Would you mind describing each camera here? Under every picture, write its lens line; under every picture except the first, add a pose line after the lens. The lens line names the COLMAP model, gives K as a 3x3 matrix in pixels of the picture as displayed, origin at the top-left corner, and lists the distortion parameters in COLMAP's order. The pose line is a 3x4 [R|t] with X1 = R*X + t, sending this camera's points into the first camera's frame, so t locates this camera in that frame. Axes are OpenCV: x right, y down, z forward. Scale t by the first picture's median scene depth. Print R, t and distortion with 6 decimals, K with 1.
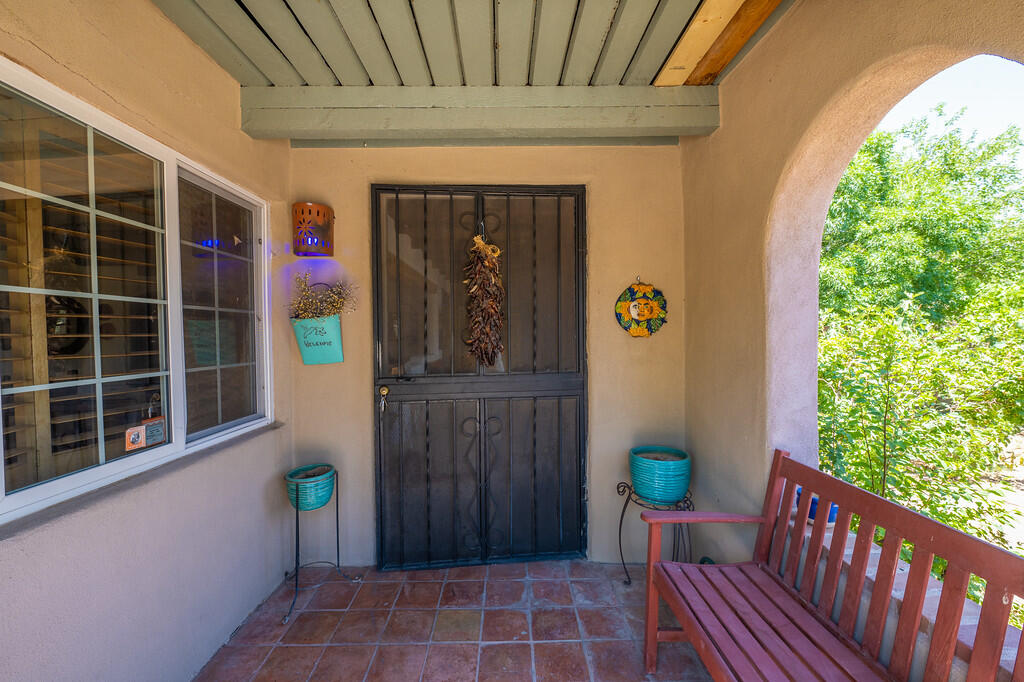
lens RADIAL K [[405.7, 0, 514.3], [0, 405.7, 341.7], [0, 0, 1]] dist [-0.011495, 0.001466]
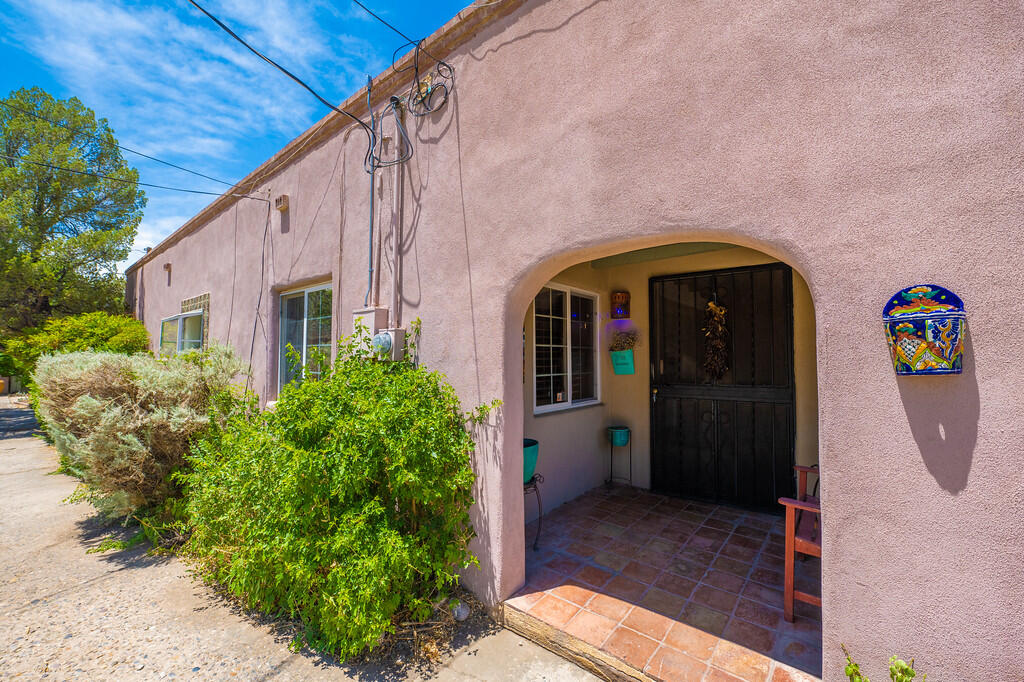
lens RADIAL K [[405.7, 0, 510.8], [0, 405.7, 339.0], [0, 0, 1]] dist [-0.011495, 0.001466]
pose [[0.753825, -0.016697, -0.656863, 0.387424], [-0.023129, 0.998383, -0.051921, -0.000945], [0.656668, 0.054332, 0.752220, -0.811113]]
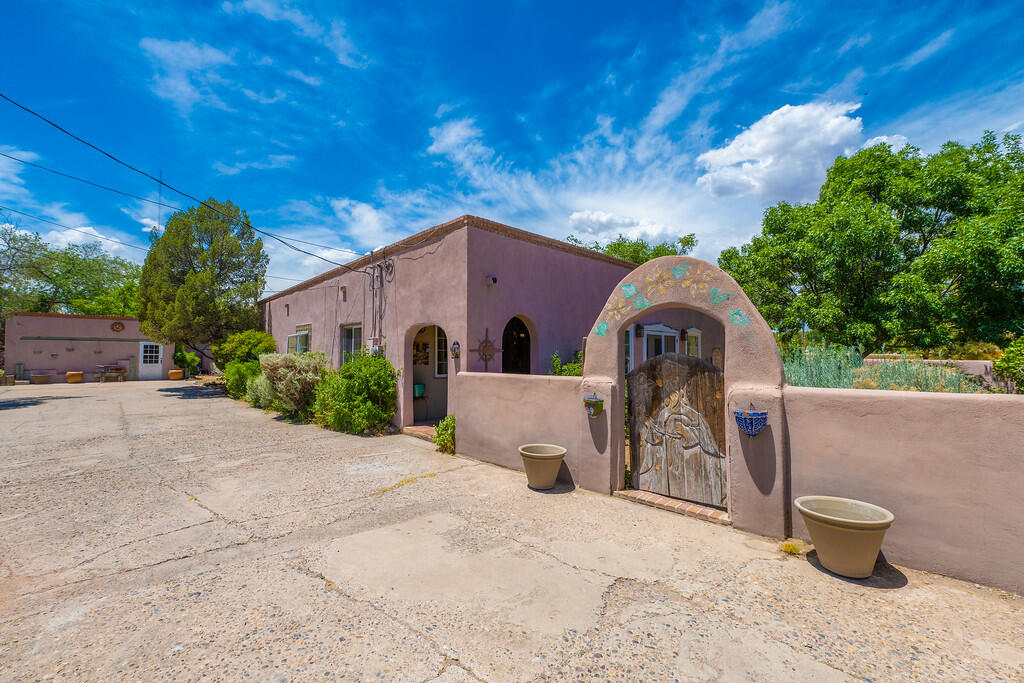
lens RADIAL K [[405.7, 0, 511.6], [0, 405.7, 345.3], [0, 0, 1]] dist [-0.011495, 0.001466]
pose [[0.656519, -0.005301, -0.754290, 2.908699], [-0.021354, 0.999444, -0.025610, -0.021750], [0.754007, 0.032920, 0.656041, -1.624301]]
